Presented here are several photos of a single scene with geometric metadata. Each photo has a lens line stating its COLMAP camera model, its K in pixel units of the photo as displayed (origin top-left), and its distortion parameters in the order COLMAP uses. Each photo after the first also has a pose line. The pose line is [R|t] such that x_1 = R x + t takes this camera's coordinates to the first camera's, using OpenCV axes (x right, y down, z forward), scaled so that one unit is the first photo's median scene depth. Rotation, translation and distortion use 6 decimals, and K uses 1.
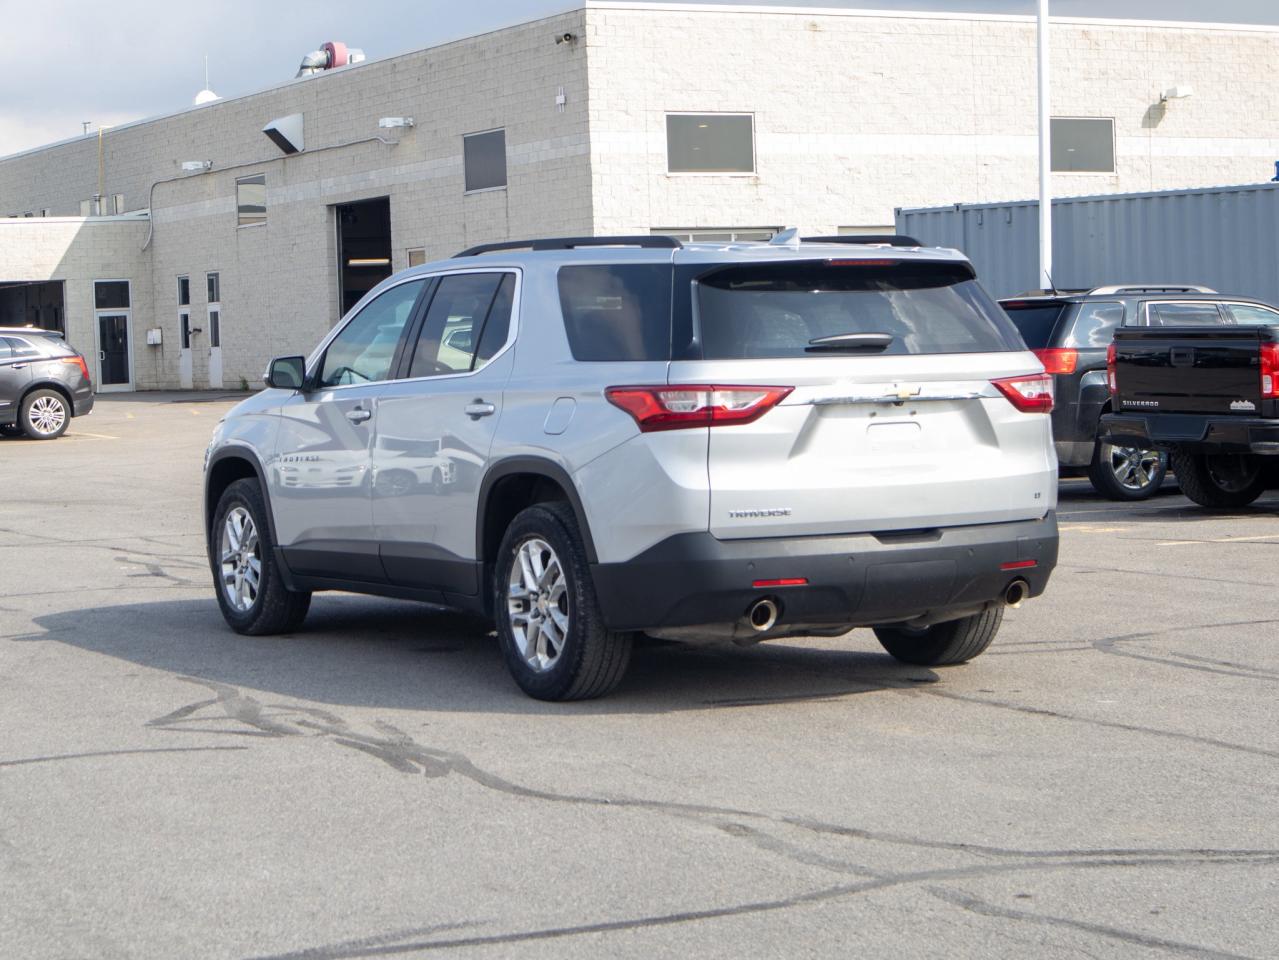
lens RADIAL K [[2793.0, 0, 639.5], [0, 2793.0, 480.0], [0, 0, 1]] dist [-0.049019, 0.003649]
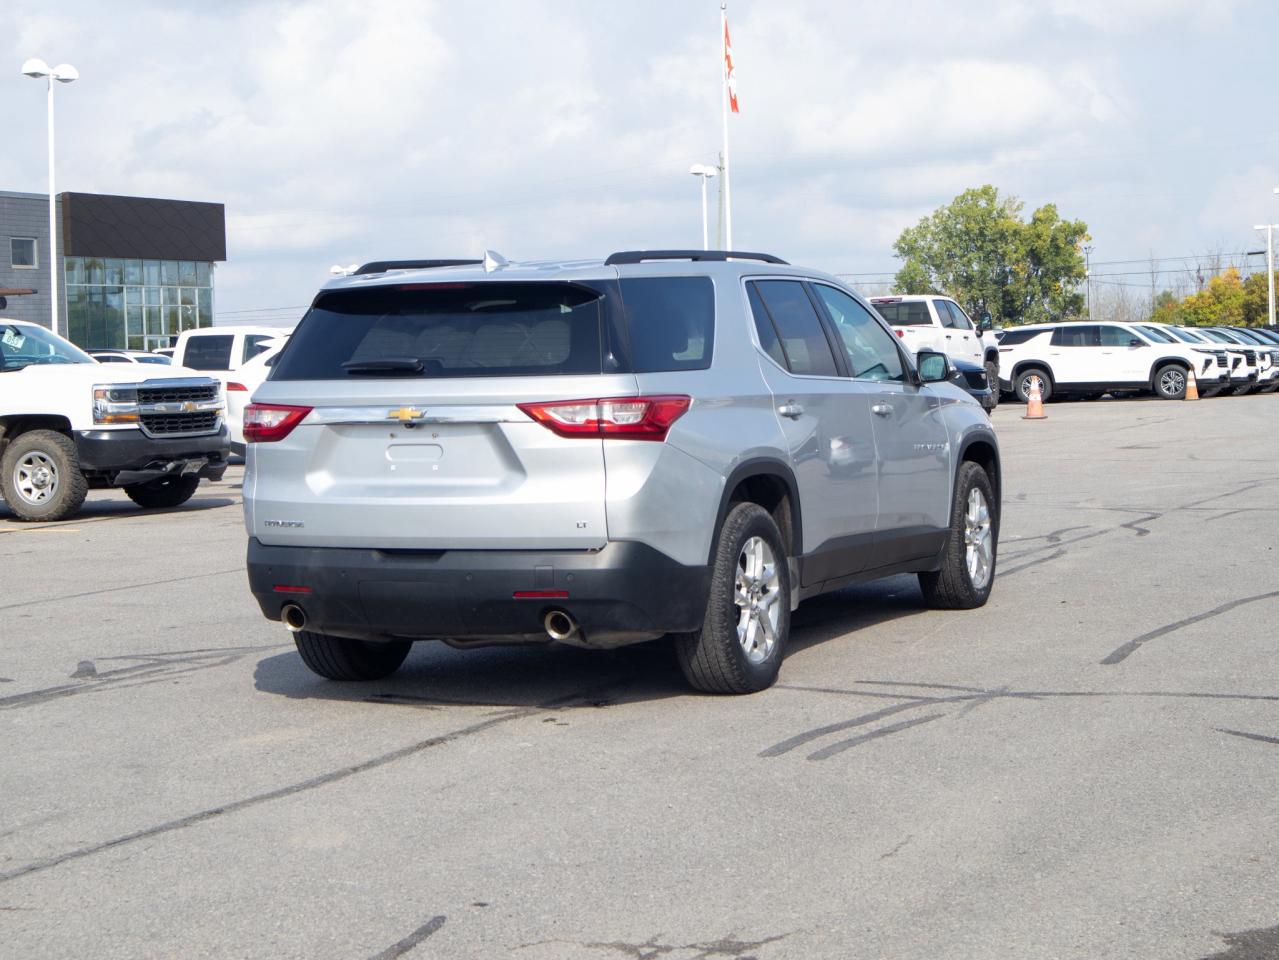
lens RADIAL K [[2508.5, 0, 639.5], [0, 2508.5, 480.0], [0, 0, 1]] dist [-0.129398, -0.100236]
pose [[0.601896, 0.054486, -0.796713, 0.293441], [-0.031500, 0.998513, 0.044489, -0.017139], [0.797953, -0.001681, 0.602718, 0.171721]]
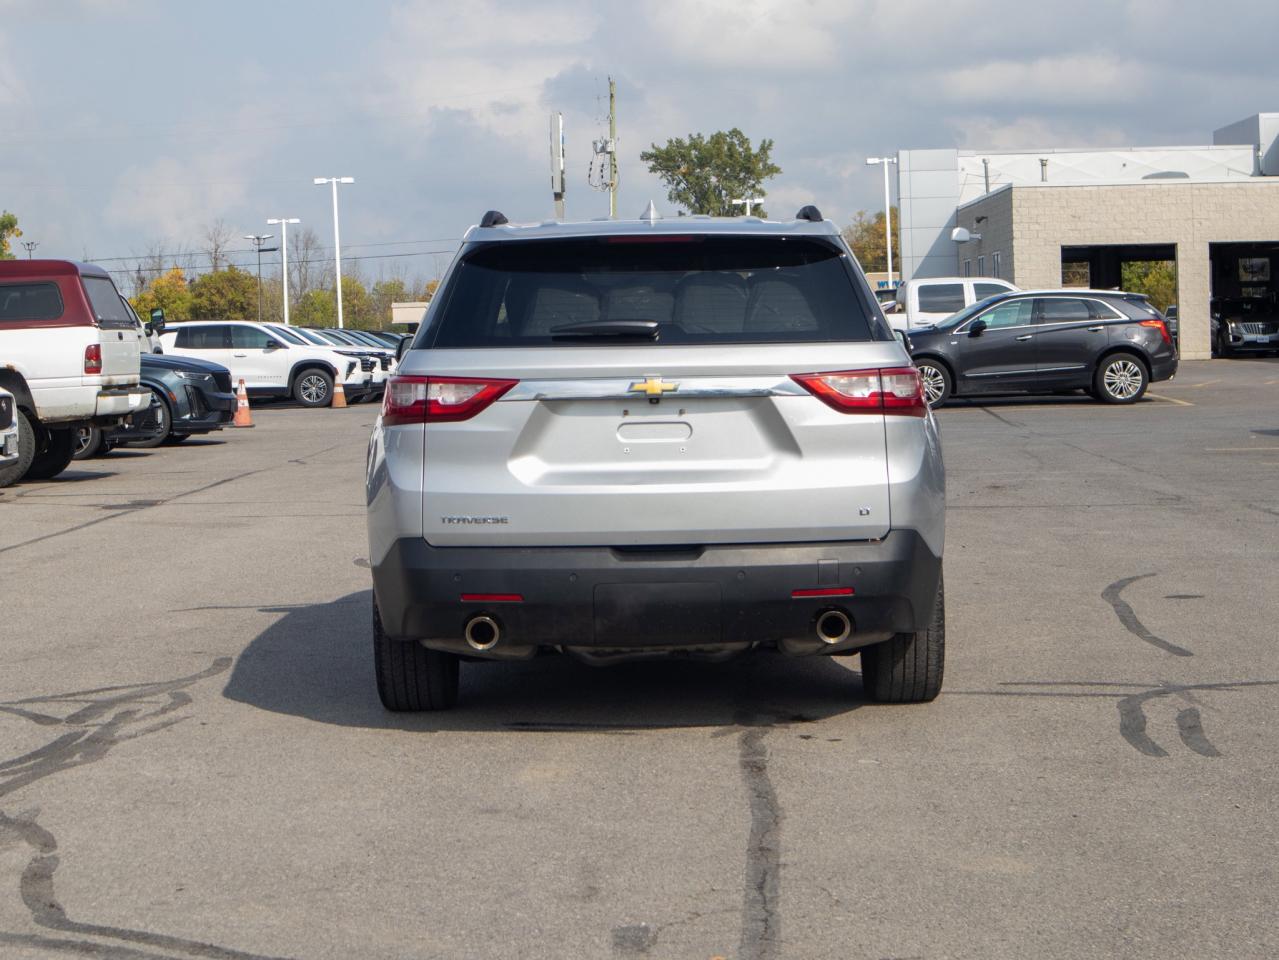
lens RADIAL K [[2793.0, 0, 639.5], [0, 2793.0, 480.0], [0, 0, 1]] dist [-0.049019, 0.003649]
pose [[0.865216, 0.037053, -0.500027, 0.176460], [-0.029254, 0.999297, 0.023432, -0.007715], [0.500544, -0.005646, 0.865692, 0.080268]]
